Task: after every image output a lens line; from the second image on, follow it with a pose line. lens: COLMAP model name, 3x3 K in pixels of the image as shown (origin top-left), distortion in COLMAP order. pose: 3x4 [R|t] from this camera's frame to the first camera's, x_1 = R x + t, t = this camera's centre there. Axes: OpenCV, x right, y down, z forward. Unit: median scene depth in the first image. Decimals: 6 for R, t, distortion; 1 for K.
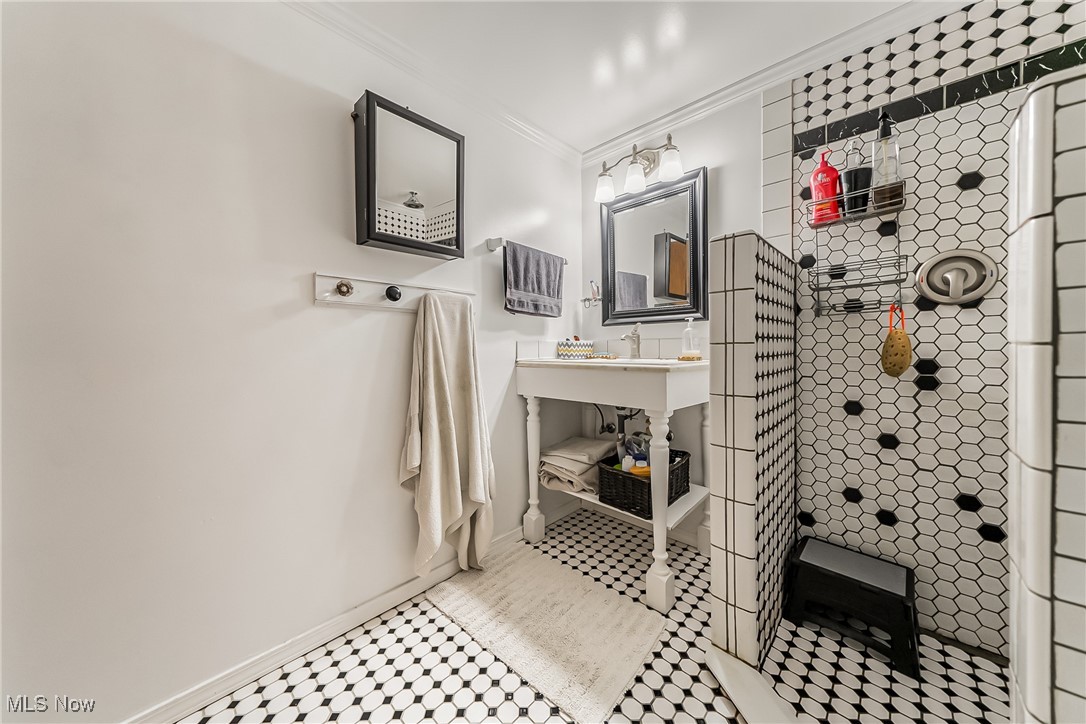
lens RADIAL K [[373.7, 0, 541.7], [0, 373.7, 349.0], [0, 0, 1]] dist [0.006987, 0.000025]
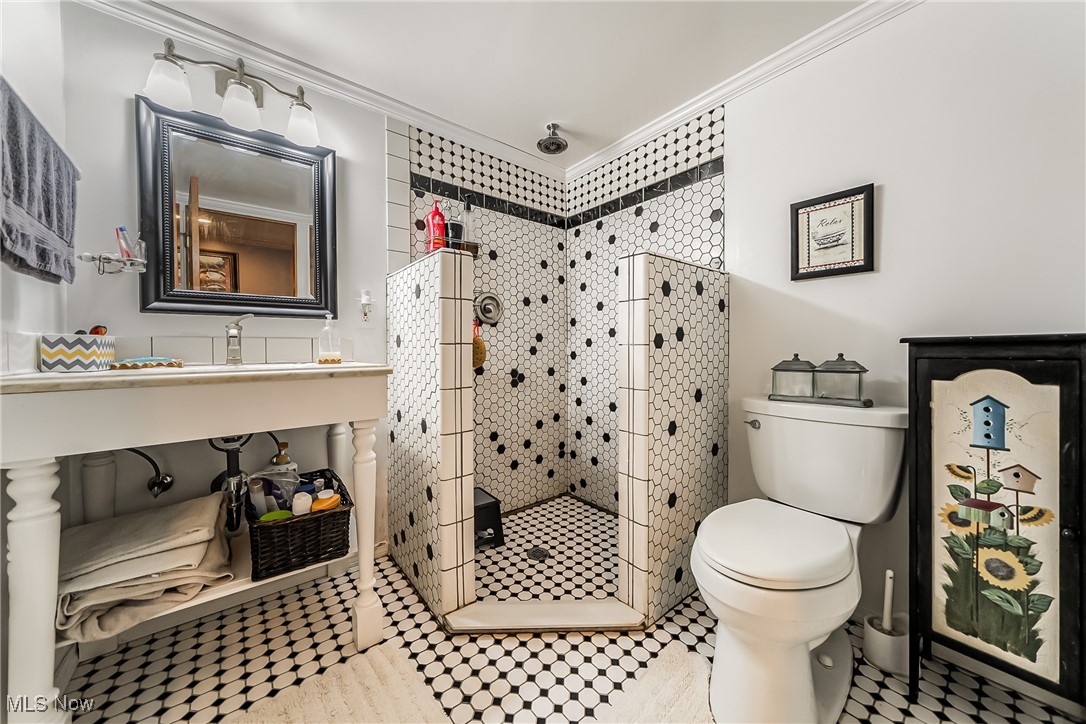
lens RADIAL K [[376.4, 0, 541.3], [0, 376.4, 352.3], [0, 0, 1]] dist [0.000107, -0.000035]
pose [[0.122901, -0.003259, 0.992414, -0.424544], [0.009453, 0.999953, 0.002113, 0.007244], [-0.992374, 0.009122, 0.122926, 0.400410]]
